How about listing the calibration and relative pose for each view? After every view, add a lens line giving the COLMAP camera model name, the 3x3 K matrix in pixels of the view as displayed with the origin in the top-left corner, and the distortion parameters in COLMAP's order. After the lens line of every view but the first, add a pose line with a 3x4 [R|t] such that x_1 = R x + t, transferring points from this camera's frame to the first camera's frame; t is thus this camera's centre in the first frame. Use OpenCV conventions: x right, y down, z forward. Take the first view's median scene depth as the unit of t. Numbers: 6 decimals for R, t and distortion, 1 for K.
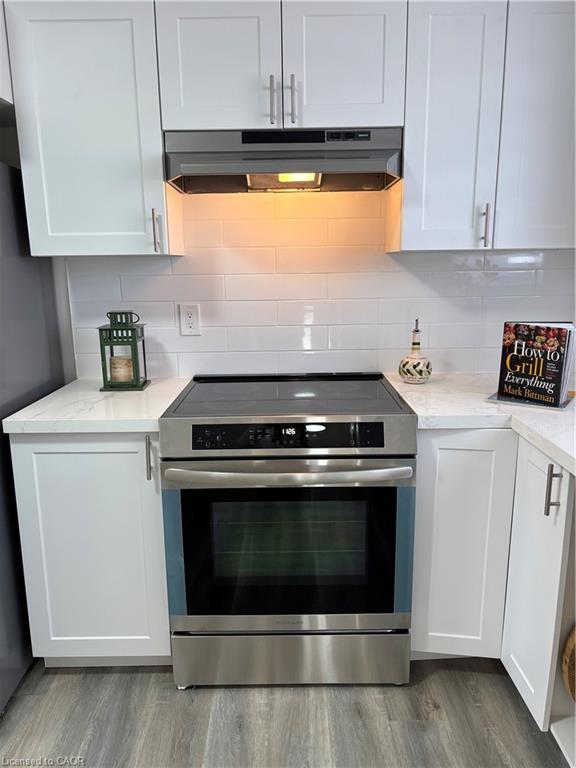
lens RADIAL K [[590.0, 0, 290.0], [0, 590.0, 390.2], [0, 0, 1]] dist [-0.012639, -0.005173]
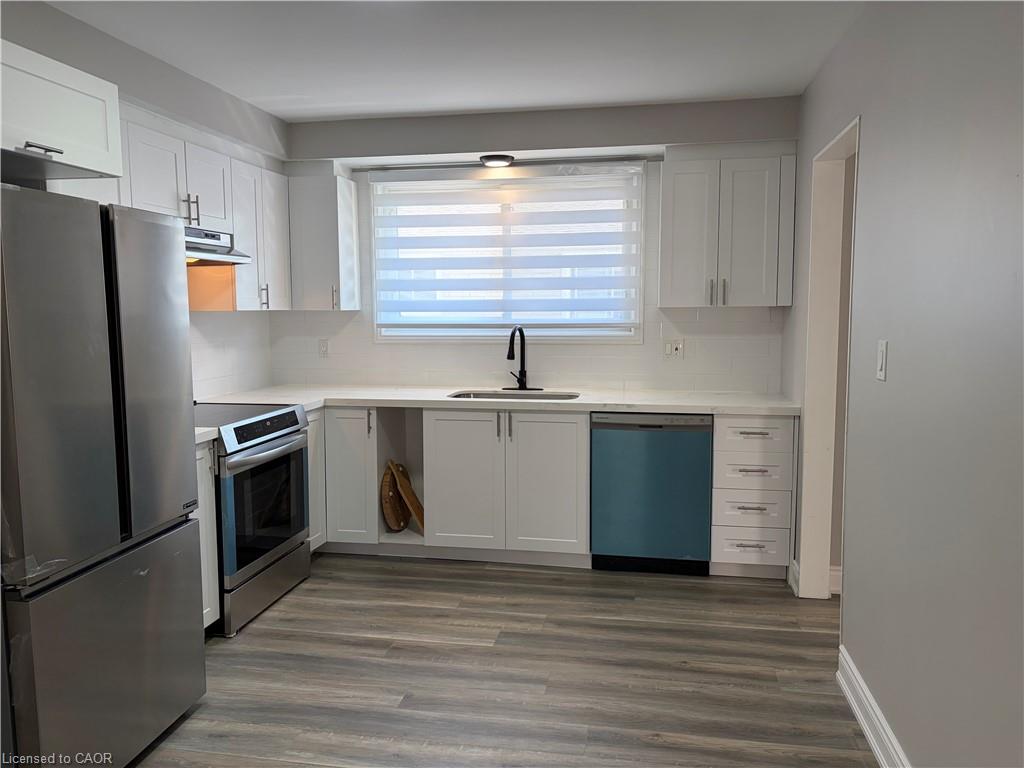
lens RADIAL K [[770.7, 0, 512.0], [0, 770.7, 383.1], [0, 0, 1]] dist [0.000663, 0.000510]
pose [[0.176134, -0.087846, 0.980439, -1.787141], [0.209588, 0.976519, 0.049842, -0.001150], [-0.961795, 0.196709, 0.190410, -0.043257]]
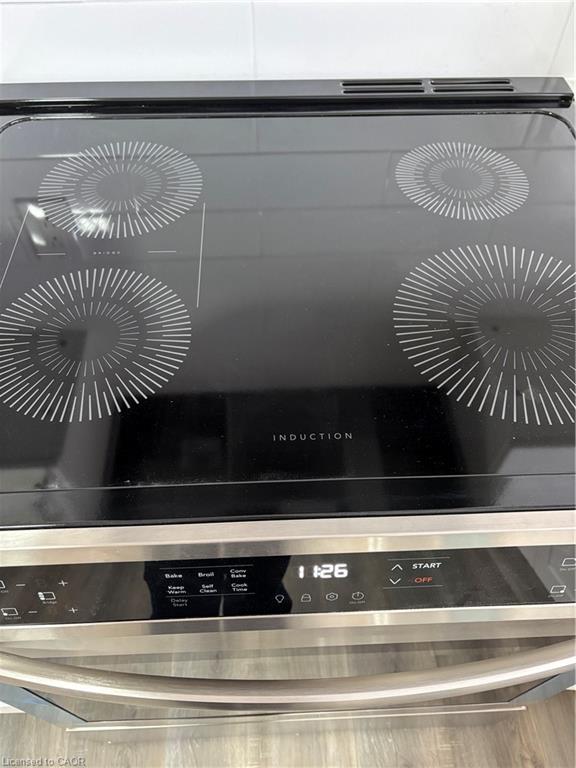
lens RADIAL K [[590.0, 0, 286.2], [0, 590.0, 383.8], [0, 0, 1]] dist [-0.012639, -0.005173]
pose [[0.998824, -0.022612, 0.042889, -0.025024], [-0.011952, 0.742468, 0.669775, -0.148657], [-0.046988, -0.669500, 0.741325, 0.813203]]
